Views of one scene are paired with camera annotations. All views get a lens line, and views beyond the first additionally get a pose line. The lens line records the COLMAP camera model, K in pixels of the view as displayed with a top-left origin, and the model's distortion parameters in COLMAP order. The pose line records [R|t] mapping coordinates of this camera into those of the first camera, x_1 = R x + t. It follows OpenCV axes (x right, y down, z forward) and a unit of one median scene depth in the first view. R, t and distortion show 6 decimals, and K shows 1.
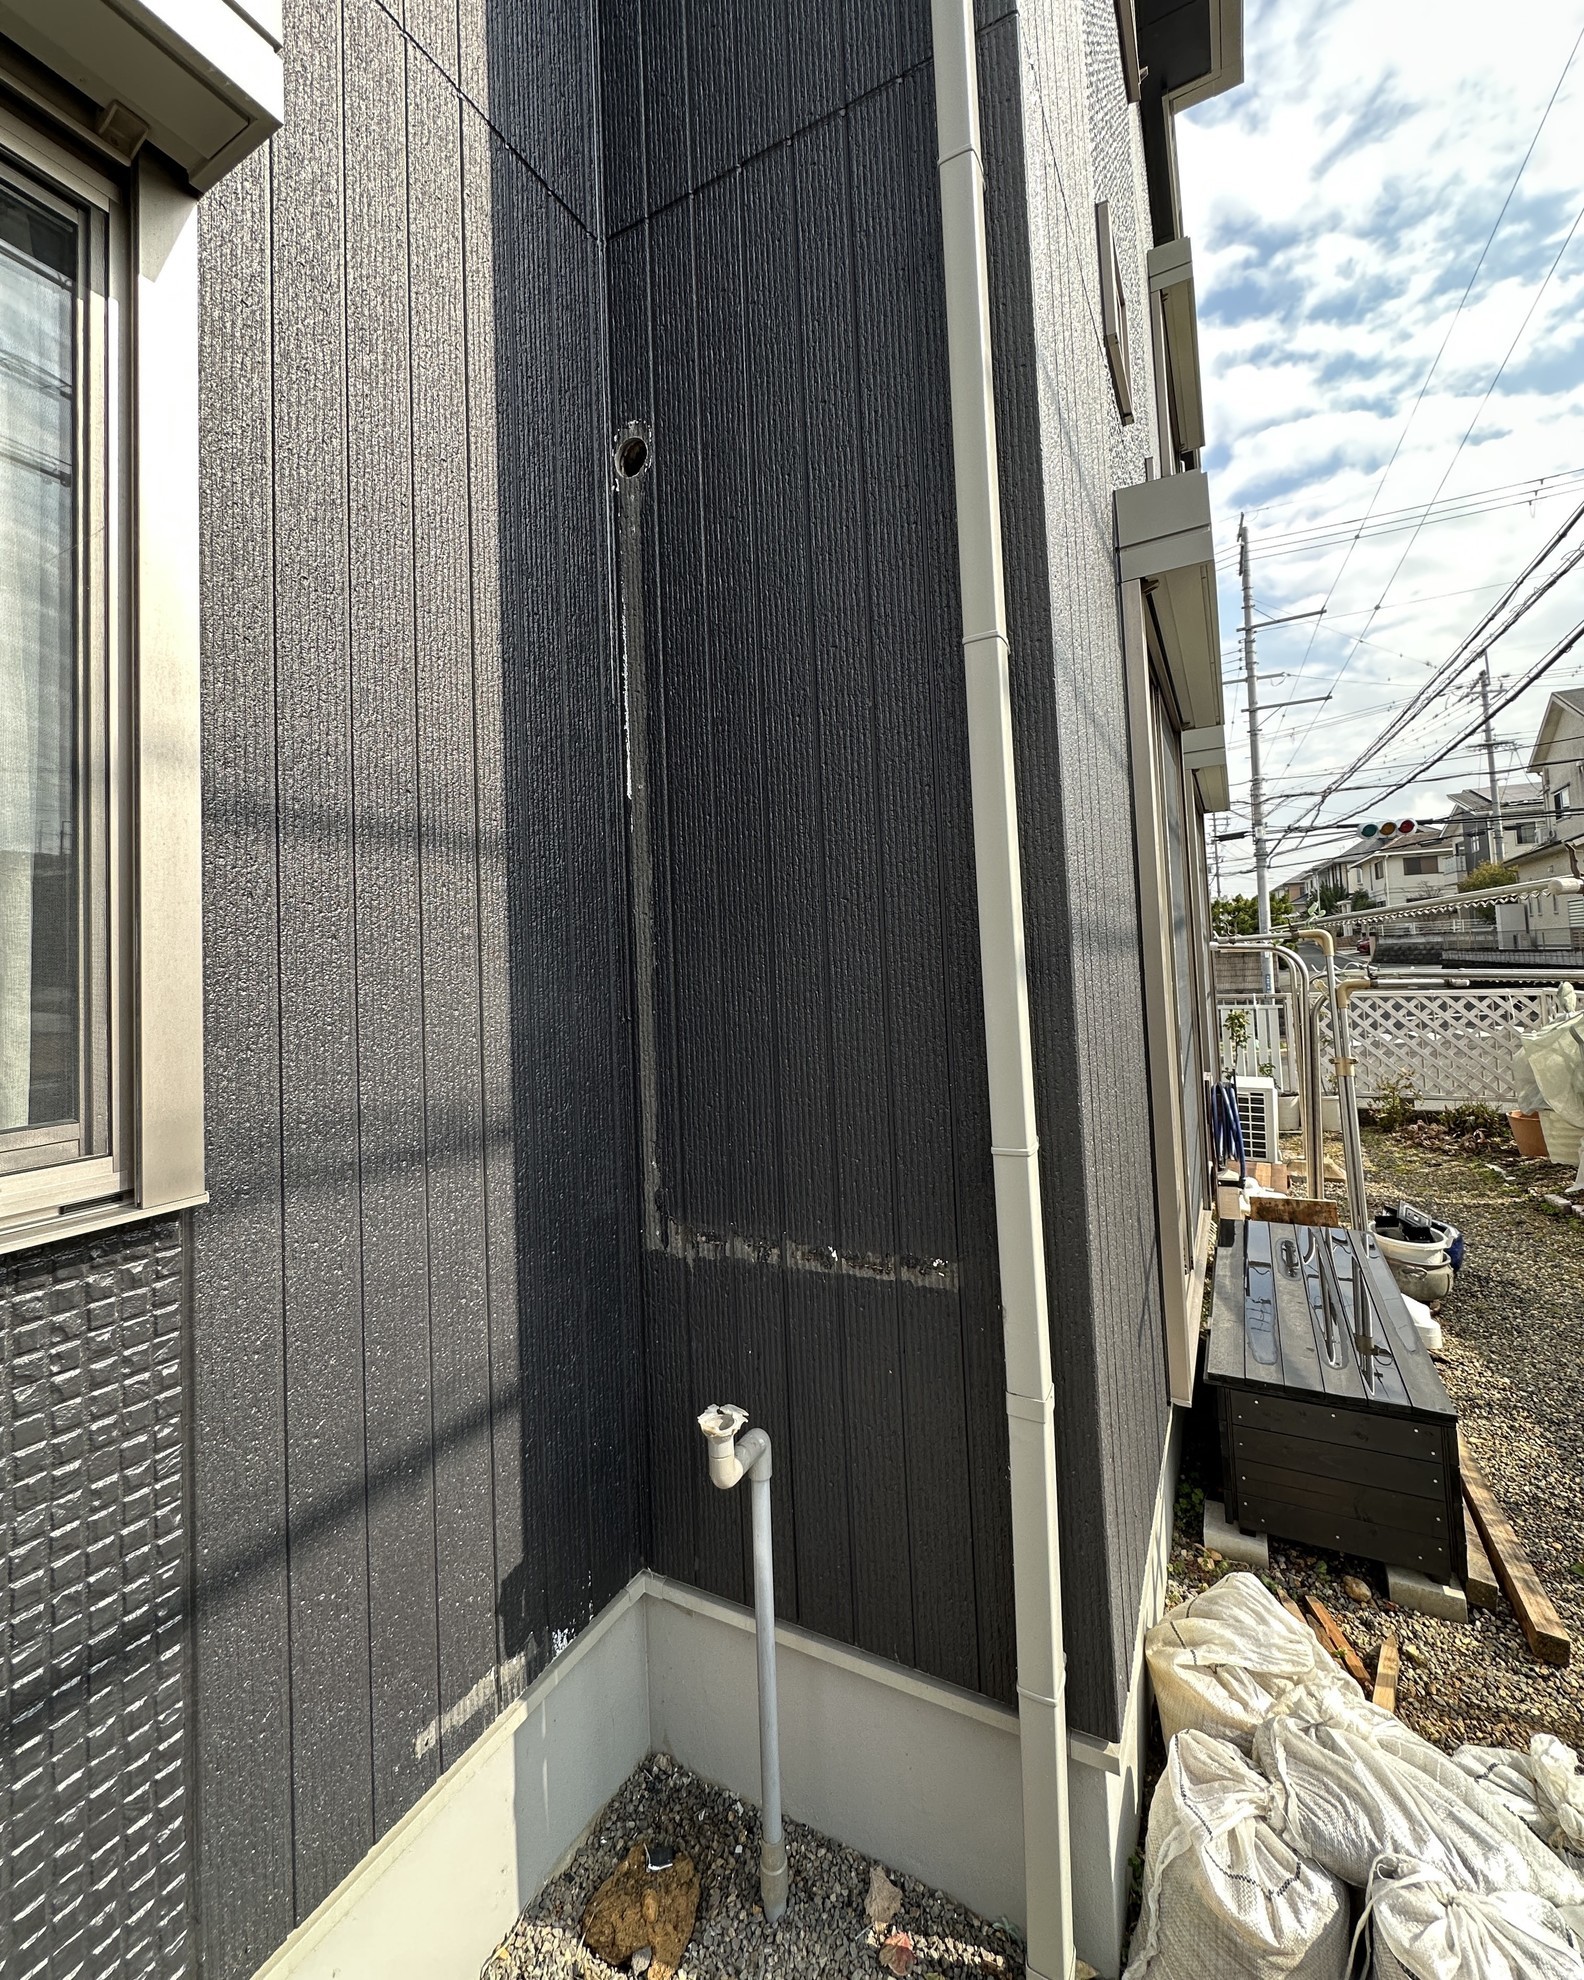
lens RADIAL K [[841.5, 0, 790.5], [0, 841.5, 924.8], [0, 0, 1]] dist [-0.001915, 0.000332]
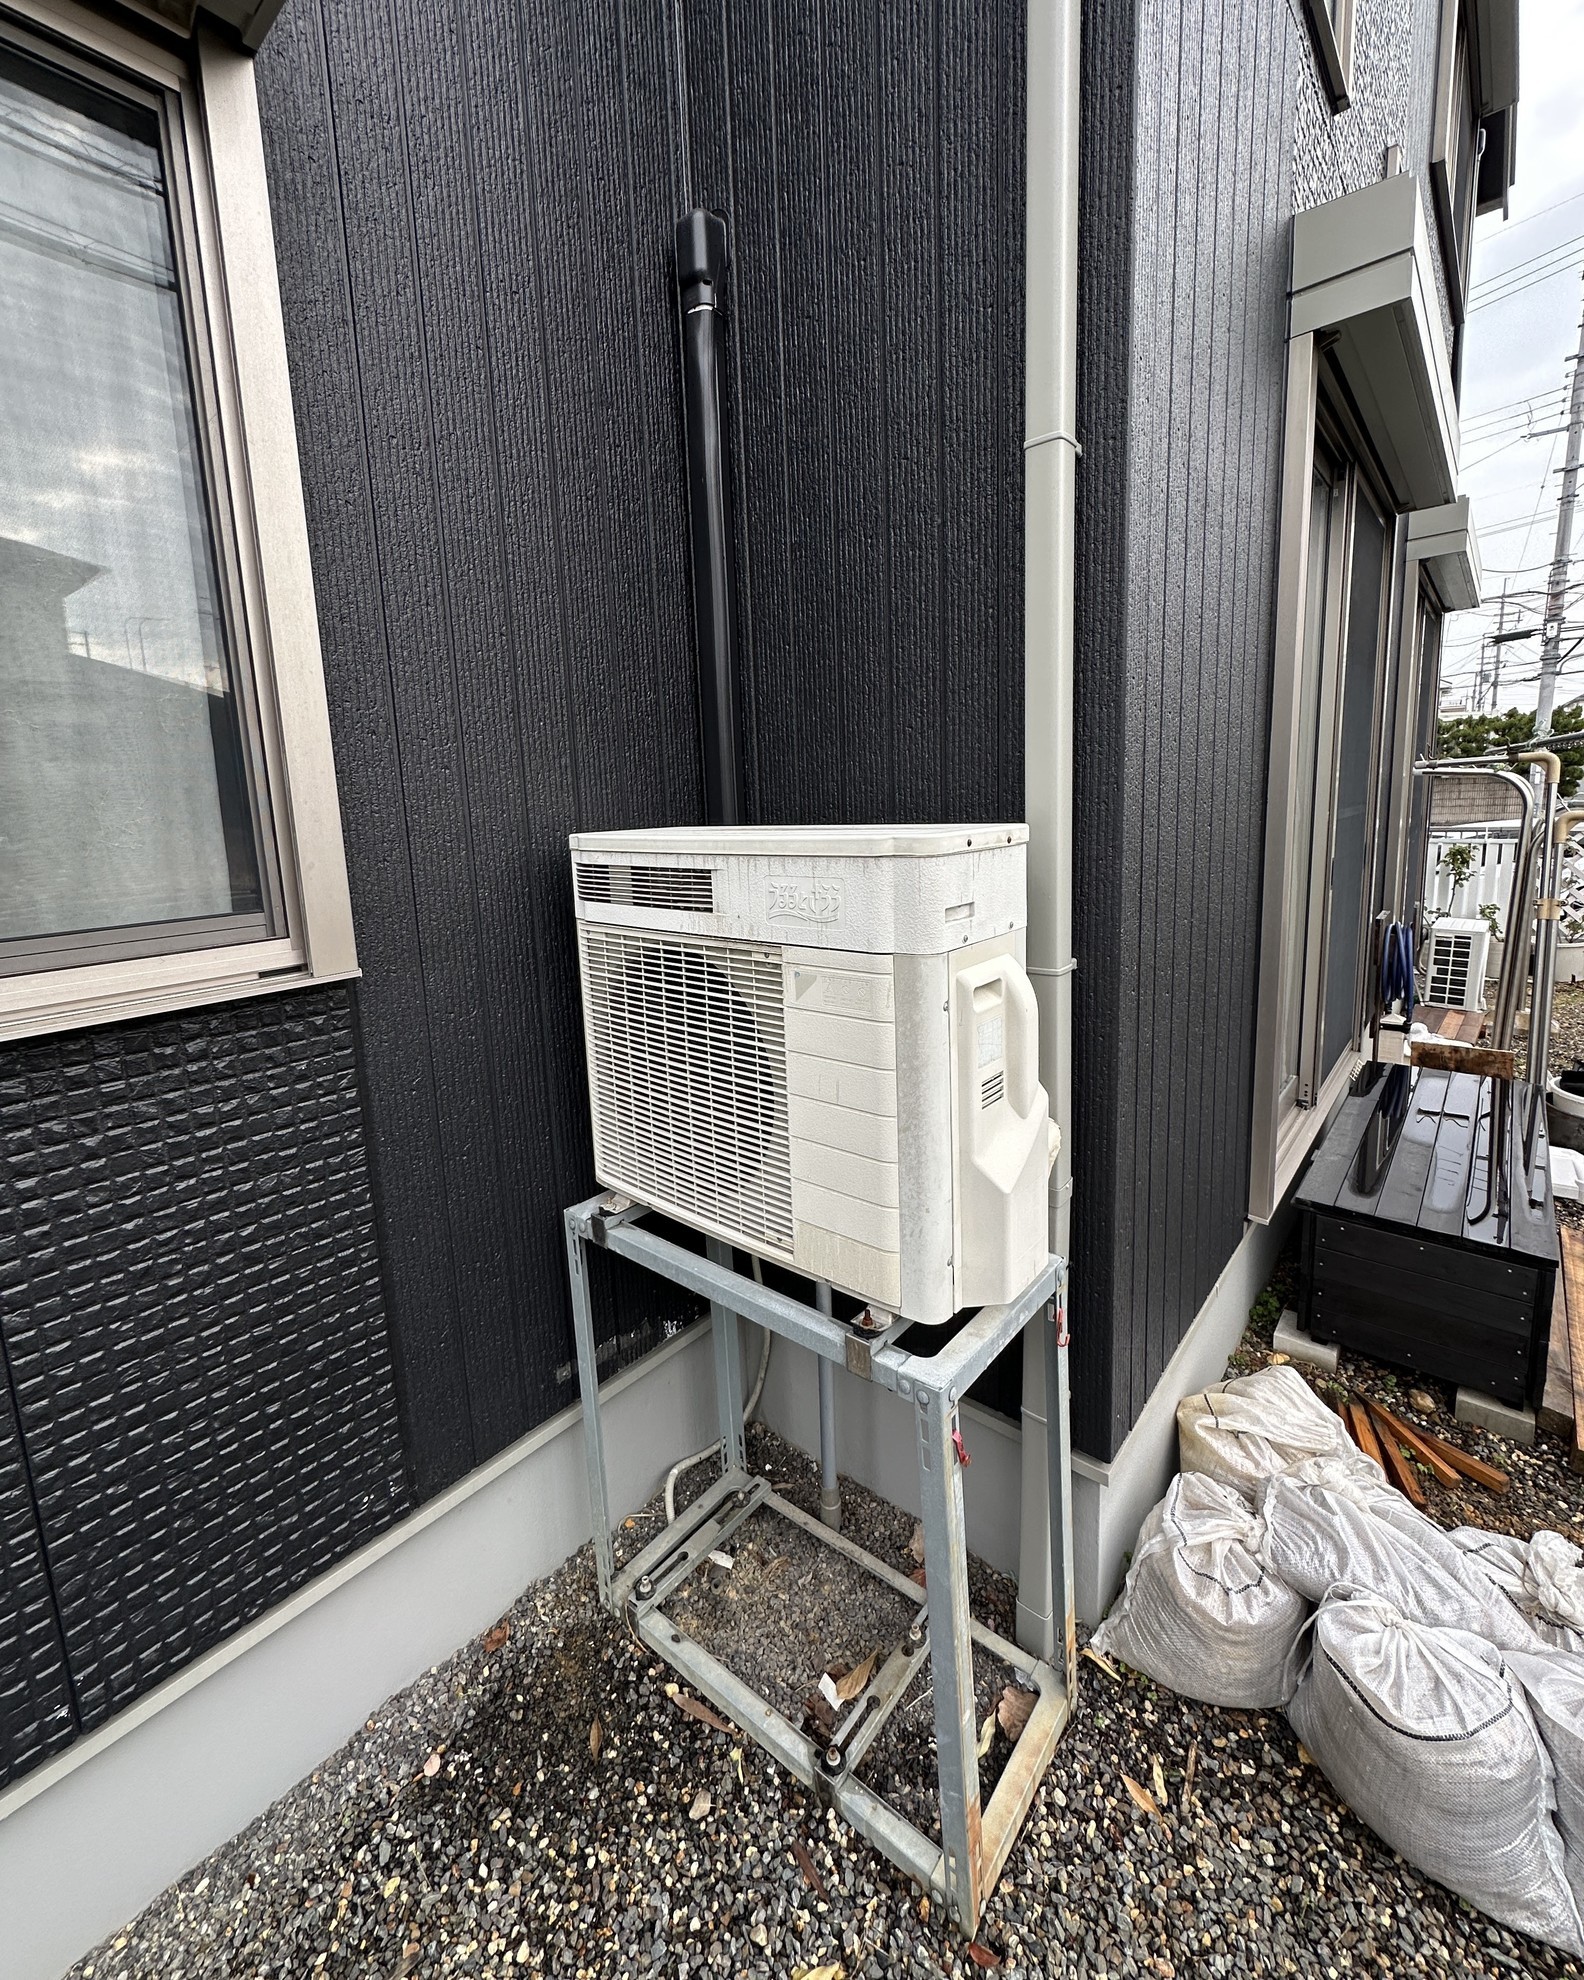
lens RADIAL K [[841.5, 0, 790.5], [0, 841.5, 924.8], [0, 0, 1]] dist [-0.001915, 0.000332]
pose [[0.977349, 0.036009, -0.208549, 0.156259], [0.007391, 0.979010, 0.203677, -0.005625], [0.211506, -0.200605, 0.956568, -0.061681]]
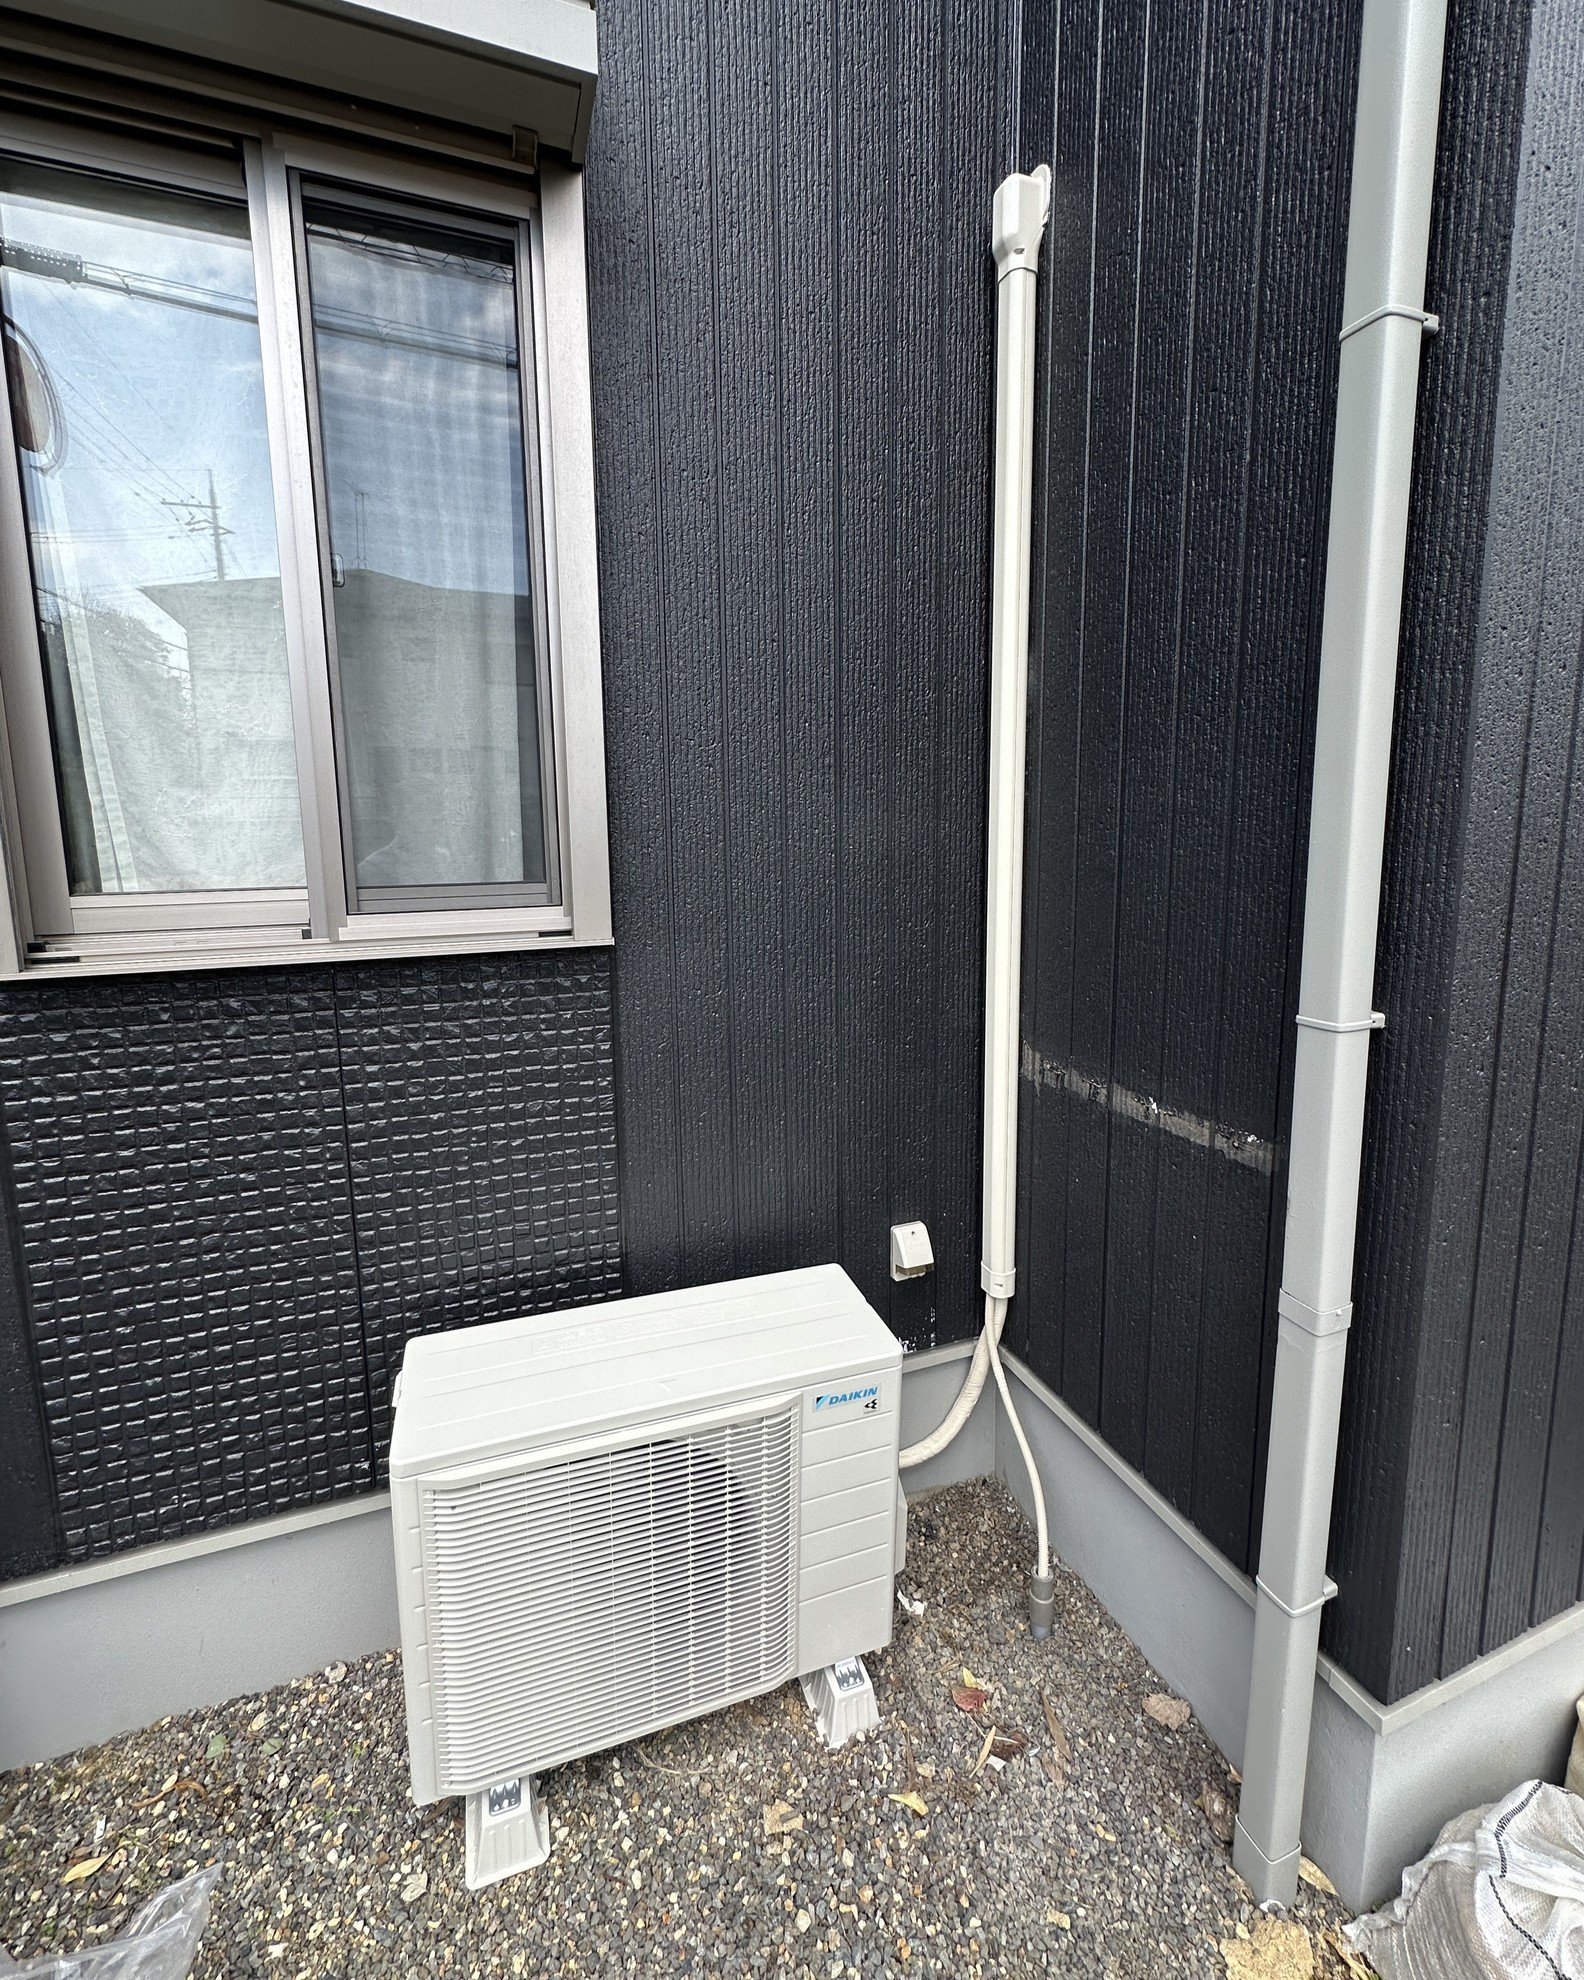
lens RADIAL K [[847.9, 0, 790.9], [0, 847.9, 943.0], [0, 0, 1]] dist [-0.002133, 0.000133]
pose [[0.749547, 0.118556, -0.651248, 0.367257], [0.011935, 0.981250, 0.192368, 0.027688], [0.661844, -0.151961, 0.734078, 0.069052]]
